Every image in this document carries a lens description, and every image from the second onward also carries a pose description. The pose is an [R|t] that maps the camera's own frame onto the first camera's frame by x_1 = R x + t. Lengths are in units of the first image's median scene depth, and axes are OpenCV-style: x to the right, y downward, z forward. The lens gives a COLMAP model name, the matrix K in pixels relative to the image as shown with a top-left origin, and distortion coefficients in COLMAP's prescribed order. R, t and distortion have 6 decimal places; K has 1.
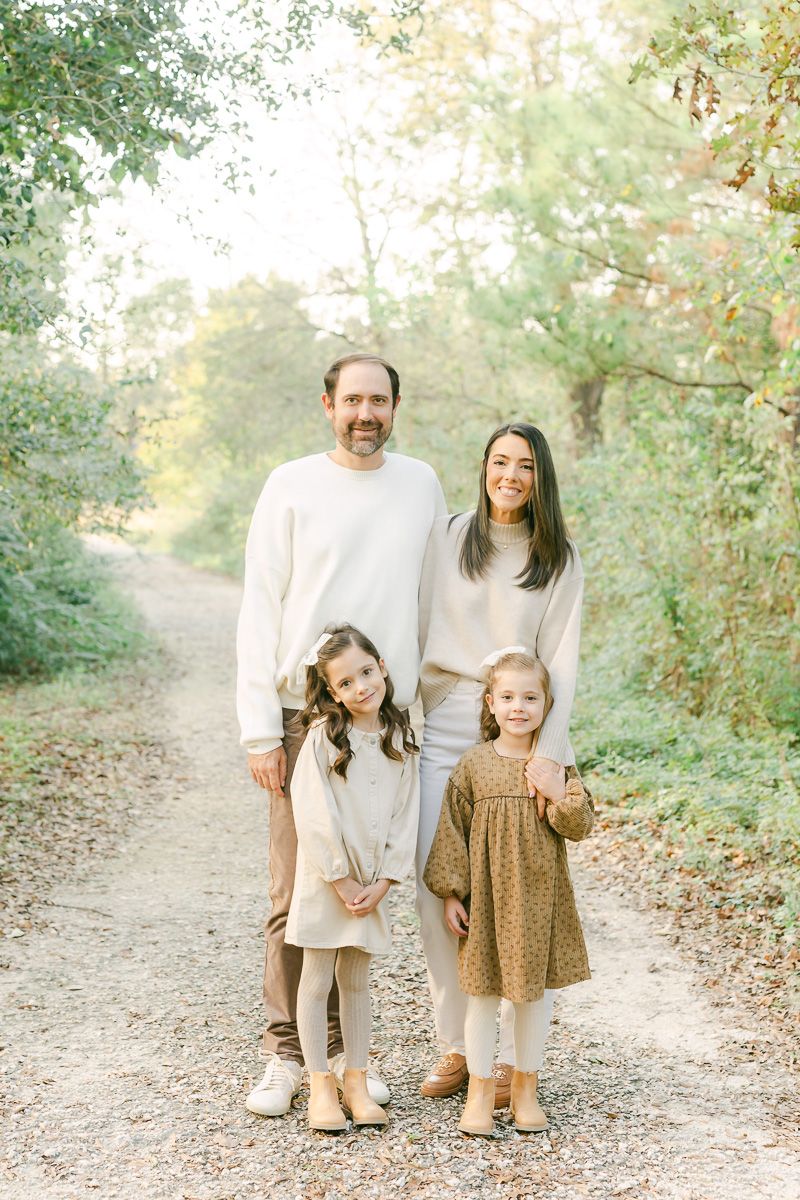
lens RADIAL K [[2031.9, 0, 405.7], [0, 2031.9, 522.0], [0, 0, 1]] dist [0.009614, 0.000000]
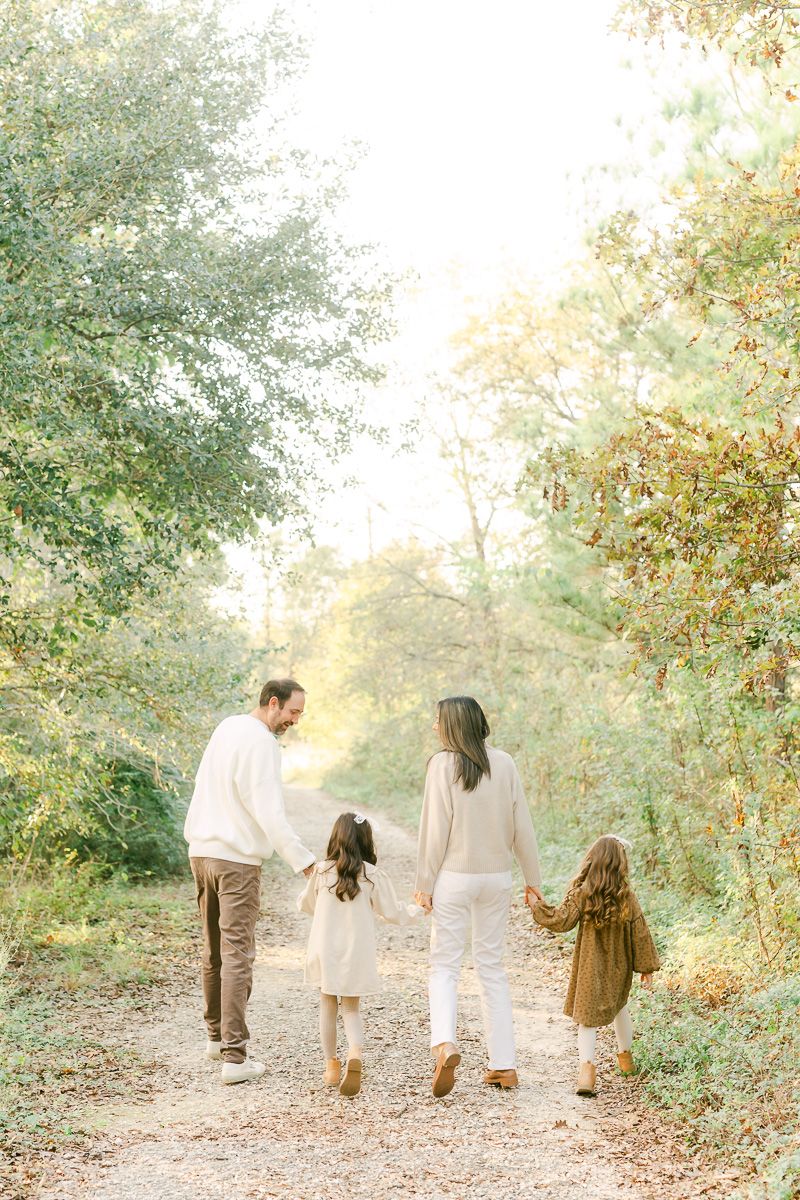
lens RADIAL K [[1890.1, 0, 408.2], [0, 1890.1, 596.2], [0, 0, 1]] dist [-0.004651, 0.000000]
pose [[0.996738, -0.028606, -0.075466, 0.101064], [0.022021, 0.995993, -0.086683, 0.005634], [0.077644, 0.084738, 0.993374, -0.425672]]
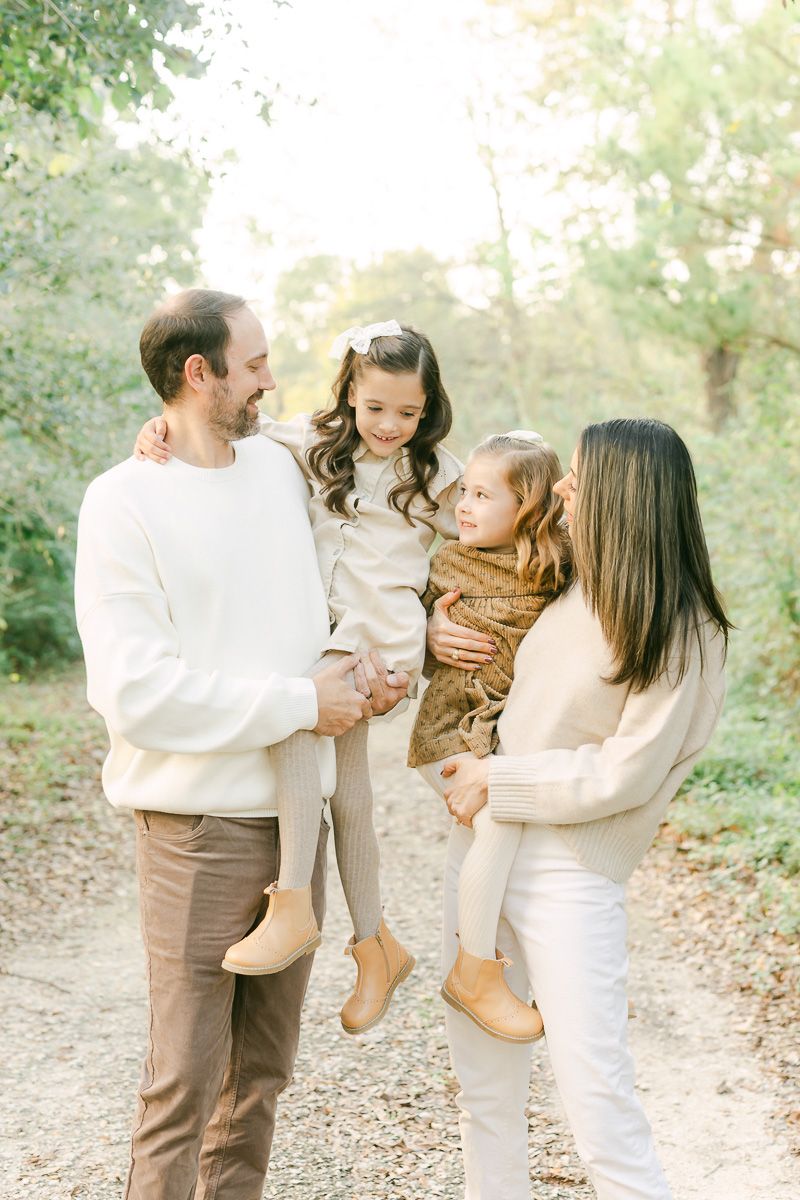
lens RADIAL K [[1968.6, 0, 429.4], [0, 1968.6, 570.3], [0, 0, 1]] dist [-0.030150, 0.000000]
pose [[0.997816, 0.009637, -0.065342, 0.042676], [-0.007020, 0.999168, 0.040163, -0.008813], [0.065675, -0.039616, 0.997054, 0.183182]]
